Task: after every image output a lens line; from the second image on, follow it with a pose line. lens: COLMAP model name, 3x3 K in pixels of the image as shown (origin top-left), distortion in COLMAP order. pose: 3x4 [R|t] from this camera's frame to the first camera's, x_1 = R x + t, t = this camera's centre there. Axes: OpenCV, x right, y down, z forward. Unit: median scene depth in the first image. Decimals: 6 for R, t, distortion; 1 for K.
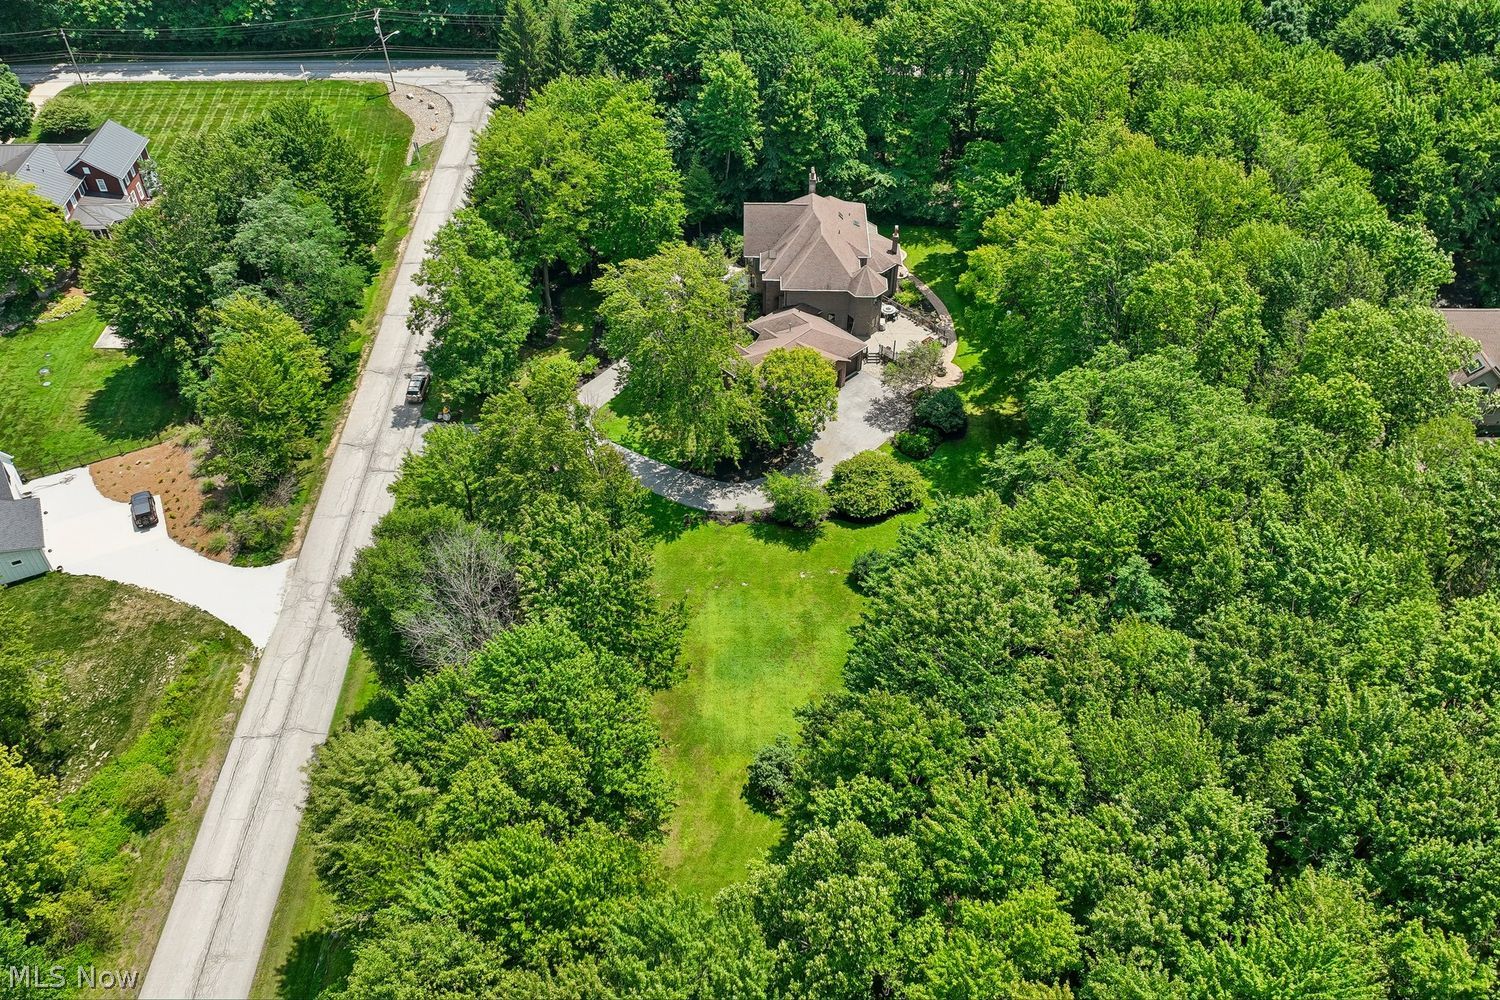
lens RADIAL K [[1242.8, 0, 749.5], [0, 1242.8, 500.6], [0, 0, 1]] dist [-0.001325, -0.000123]
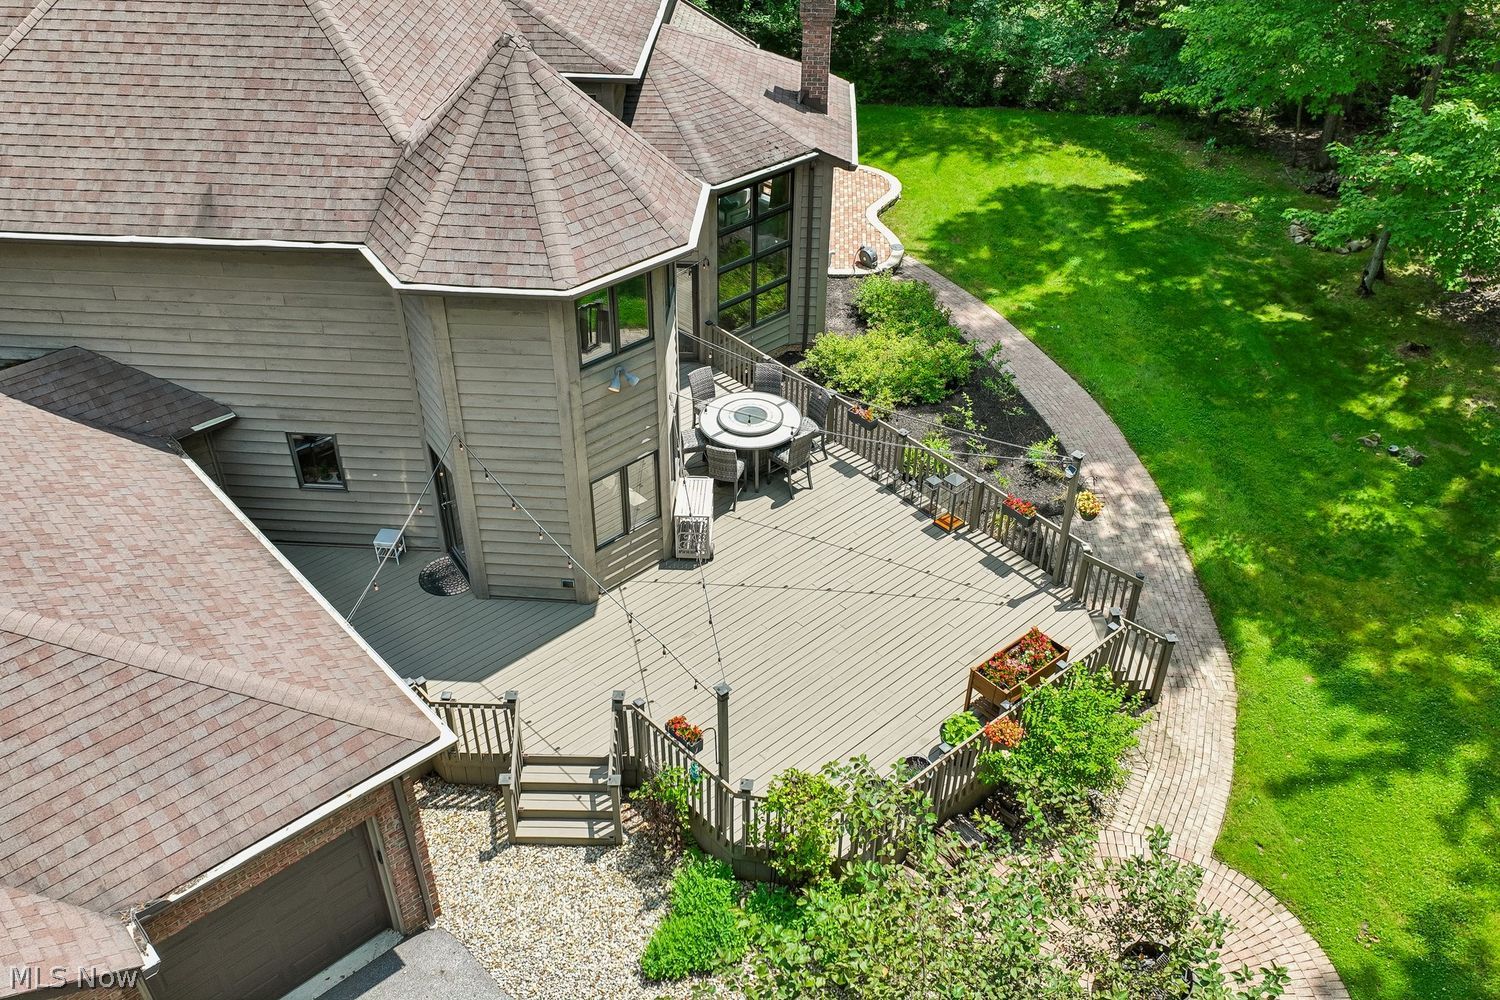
lens RADIAL K [[1242.8, 0, 749.6], [0, 1242.8, 499.4], [0, 0, 1]] dist [-0.001325, -0.000123]
pose [[0.999253, 0.029179, -0.025325, 0.114623], [-0.031889, 0.992950, -0.114165, -0.125398], [0.021815, 0.114887, 0.993139, 0.841472]]
